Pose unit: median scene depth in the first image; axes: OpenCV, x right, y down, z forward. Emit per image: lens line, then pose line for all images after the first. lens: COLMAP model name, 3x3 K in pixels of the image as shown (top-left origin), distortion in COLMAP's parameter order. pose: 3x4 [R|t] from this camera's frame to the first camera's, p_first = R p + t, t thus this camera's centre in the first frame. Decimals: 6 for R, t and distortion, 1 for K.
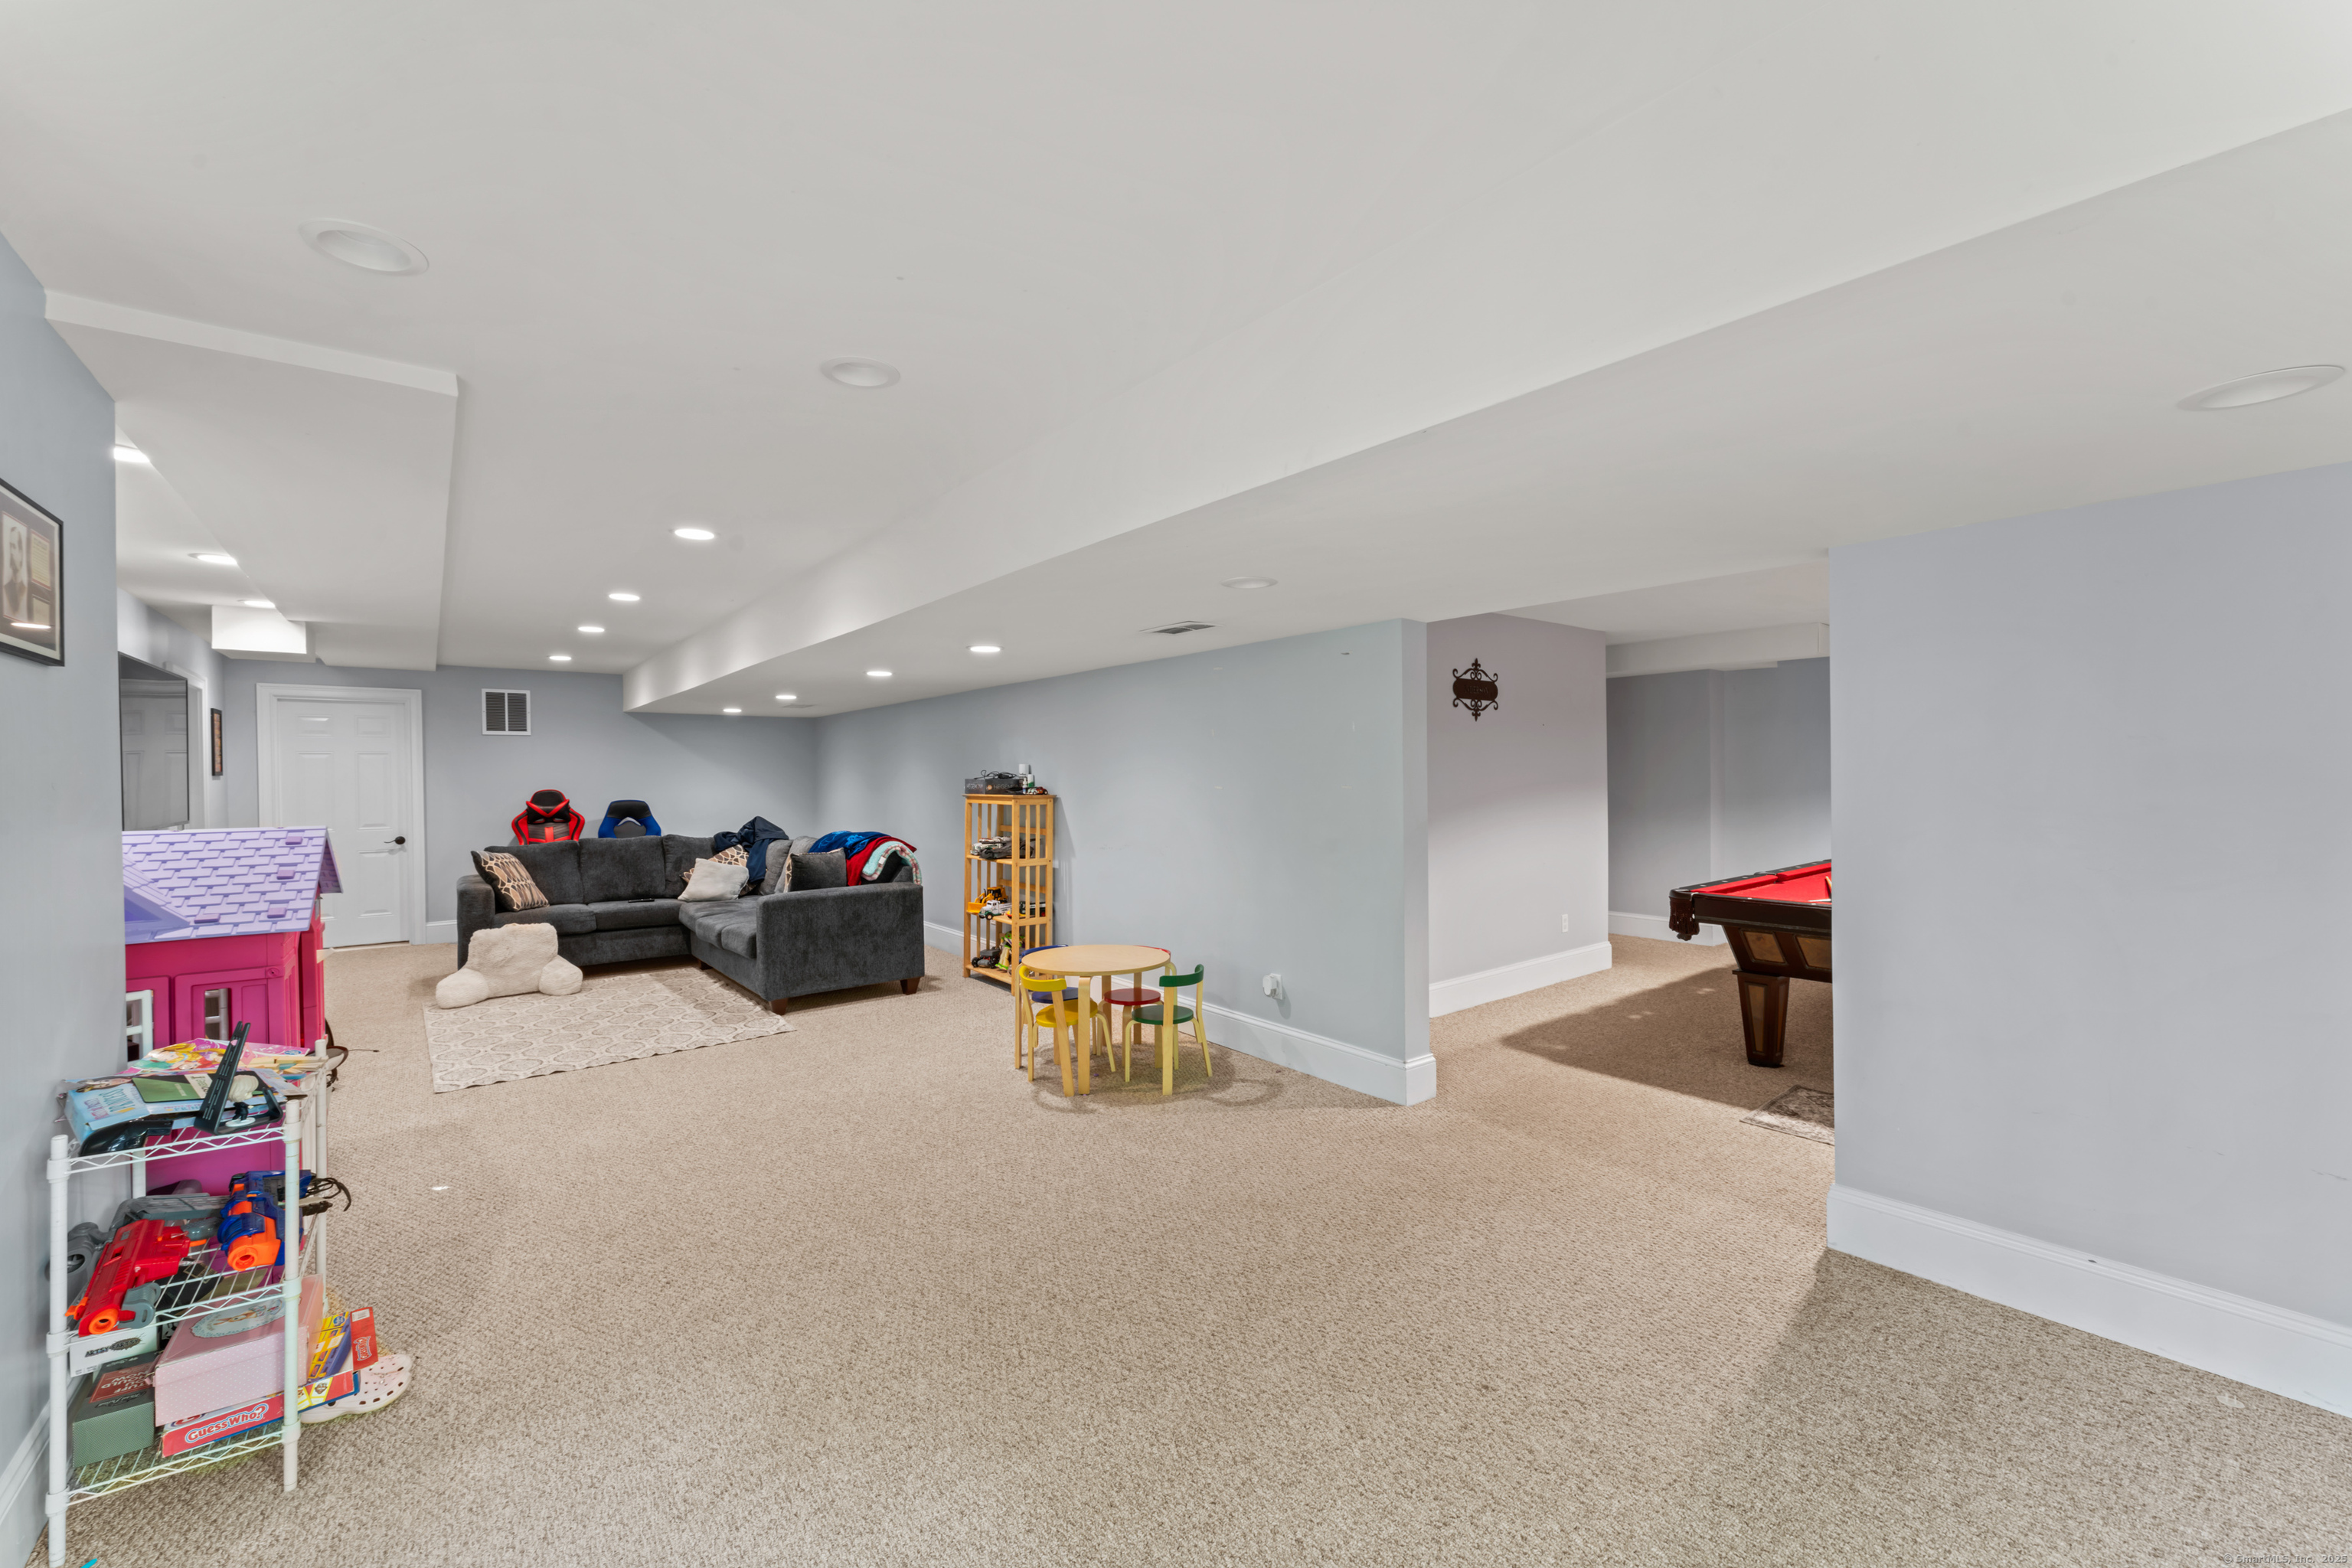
lens RADIAL K [[944.2, 0, 1180.3], [0, 944.2, 779.8], [0, 0, 1]] dist [-0.001716, -0.001005]
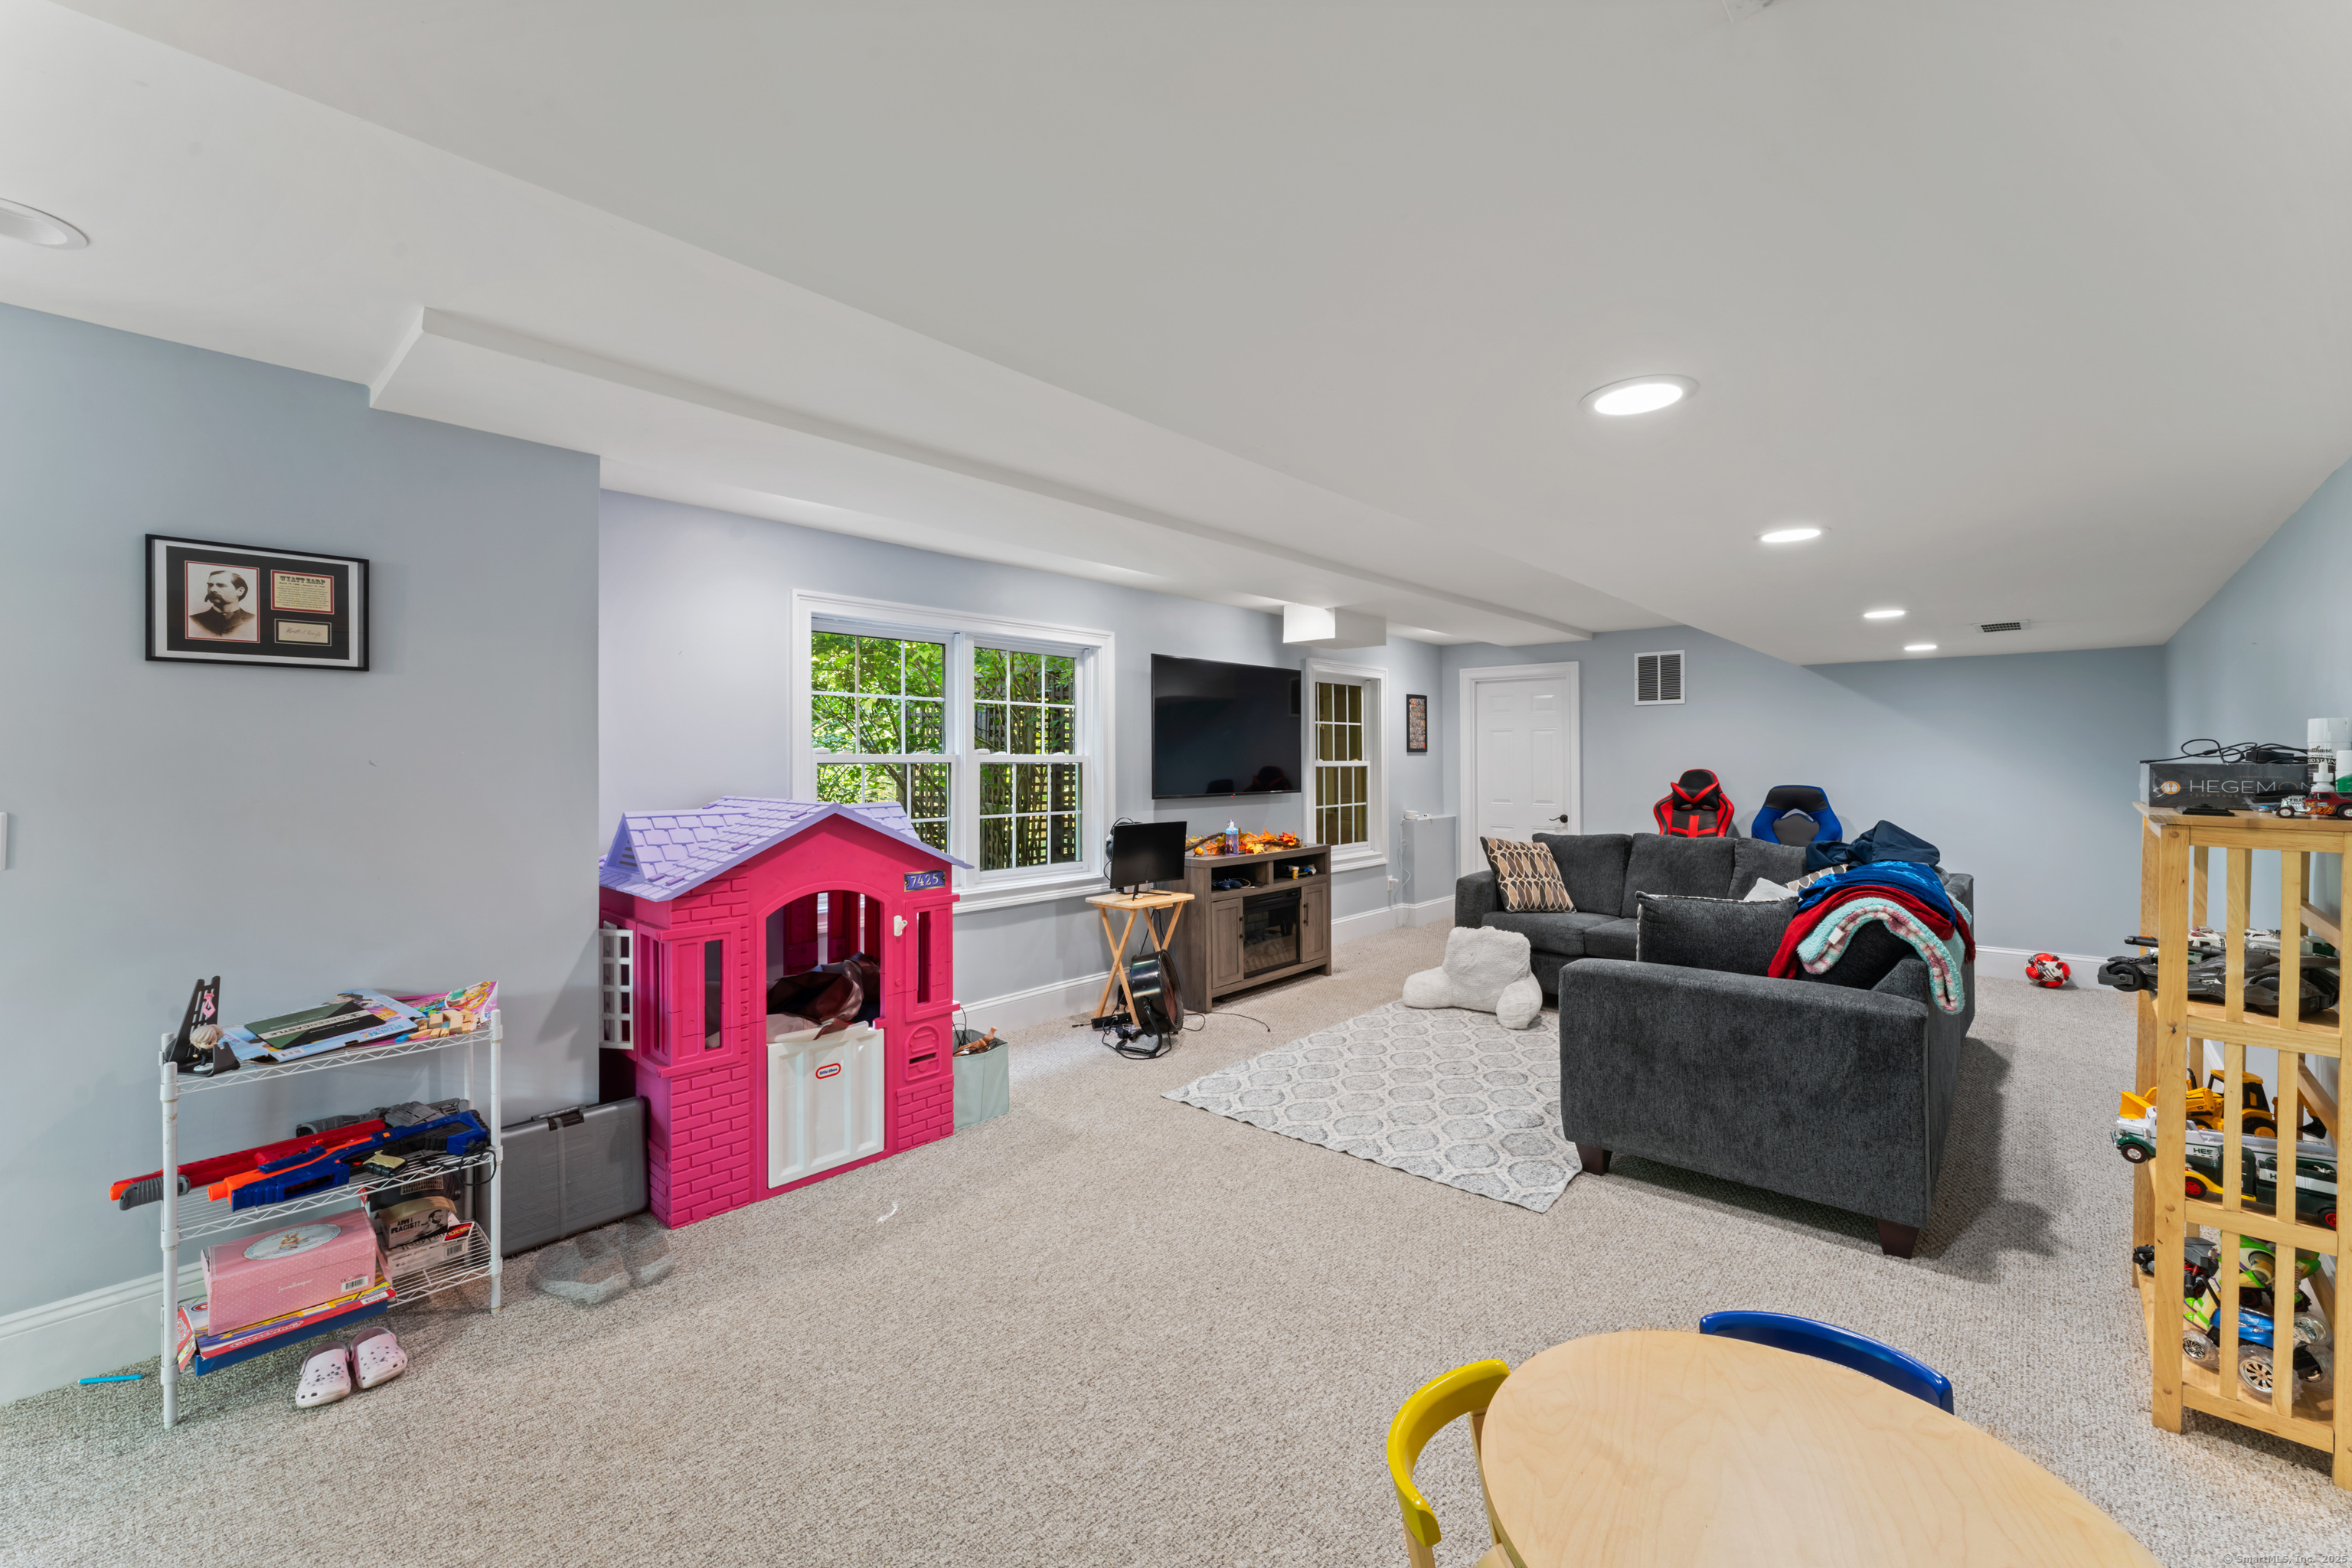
lens RADIAL K [[944.2, 0, 1180.0], [0, 944.2, 766.3], [0, 0, 1]] dist [-0.001716, -0.001005]
pose [[0.167733, 0.015532, -0.985710, 0.080801], [-0.004496, 0.999878, 0.014990, -0.003480], [0.985822, 0.001917, 0.167783, 0.566218]]
